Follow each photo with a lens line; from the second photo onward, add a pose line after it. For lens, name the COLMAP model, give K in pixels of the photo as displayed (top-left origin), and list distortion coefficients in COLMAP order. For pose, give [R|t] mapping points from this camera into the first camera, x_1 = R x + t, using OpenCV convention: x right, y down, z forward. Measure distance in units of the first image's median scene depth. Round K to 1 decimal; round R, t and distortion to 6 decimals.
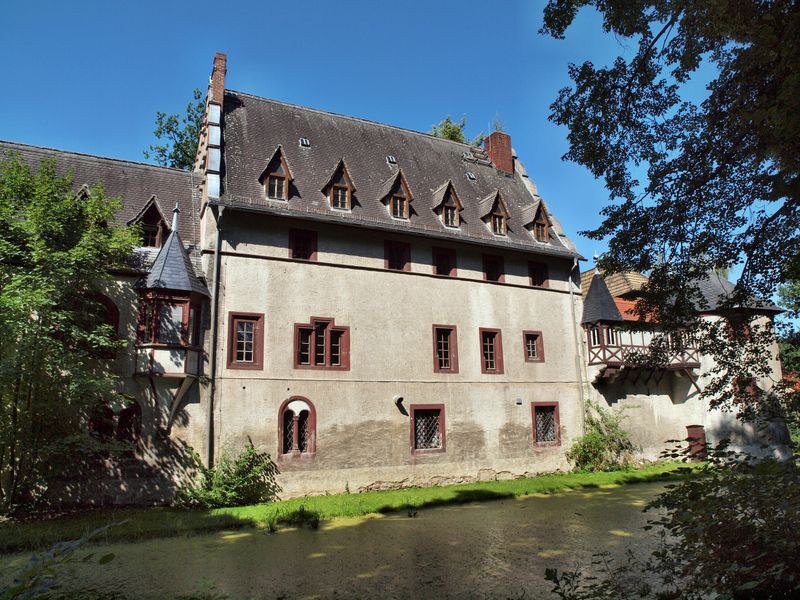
lens RADIAL K [[570.5, 0, 400.0], [0, 570.5, 300.0], [0, 0, 1]] dist [-0.130539, 0.105349]
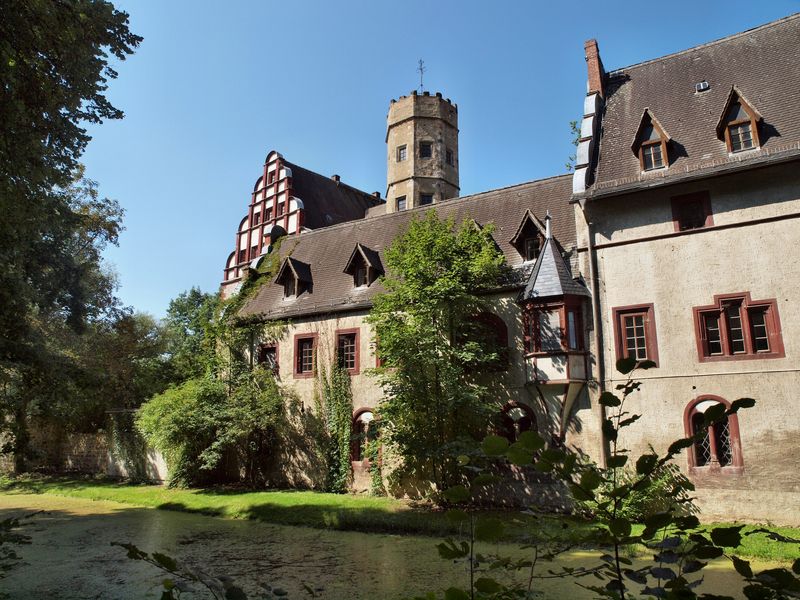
lens RADIAL K [[570.5, 0, 400.0], [0, 570.5, 300.0], [0, 0, 1]] dist [-0.130539, 0.105349]
pose [[0.519997, -0.173739, -0.836312, 0.284593], [0.168026, 0.980771, -0.099275, 0.040994], [0.837479, -0.088900, 0.539190, 0.219532]]
